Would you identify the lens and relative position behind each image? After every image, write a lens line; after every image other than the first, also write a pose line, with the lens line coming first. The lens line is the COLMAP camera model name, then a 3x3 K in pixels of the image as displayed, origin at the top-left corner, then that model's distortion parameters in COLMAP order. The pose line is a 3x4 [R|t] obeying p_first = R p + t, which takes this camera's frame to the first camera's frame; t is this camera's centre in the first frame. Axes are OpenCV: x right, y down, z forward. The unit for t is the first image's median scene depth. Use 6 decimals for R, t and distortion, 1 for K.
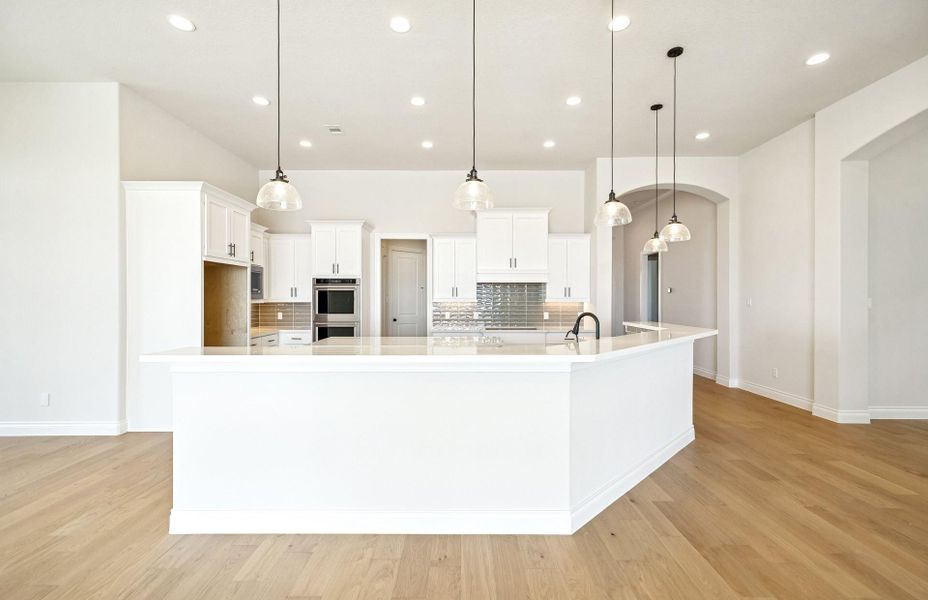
lens RADIAL K [[417.7, 0, 457.3], [0, 417.7, 296.9], [0, 0, 1]] dist [0.002734, 0.000053]
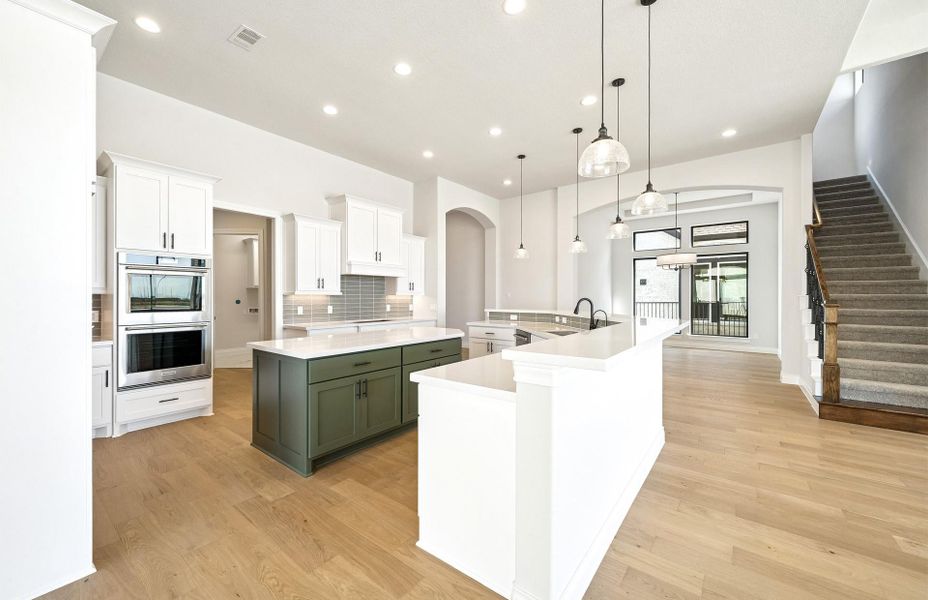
lens RADIAL K [[360.6, 0, 464.0], [0, 360.6, 300.0], [0, 0, 1]] dist [0.000003, 0.000014]
pose [[0.596579, -0.008096, 0.802514, -0.458826], [-0.000715, 0.999943, 0.010619, 0.015517], [-0.802554, -0.006909, 0.596539, 0.305989]]
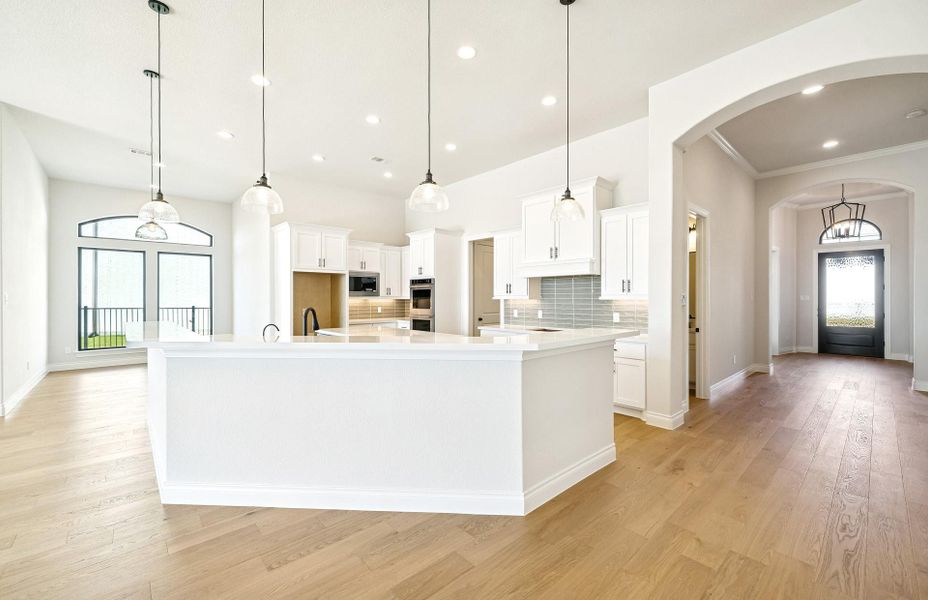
lens RADIAL K [[377.3, 0, 453.0], [0, 377.3, 300.6], [0, 0, 1]] dist [-0.000984, -0.000078]
pose [[0.662208, 0.003894, -0.749310, 0.576729], [-0.000217, 0.999987, 0.005006, 0.011686], [0.749320, -0.003152, 0.662201, 0.347661]]
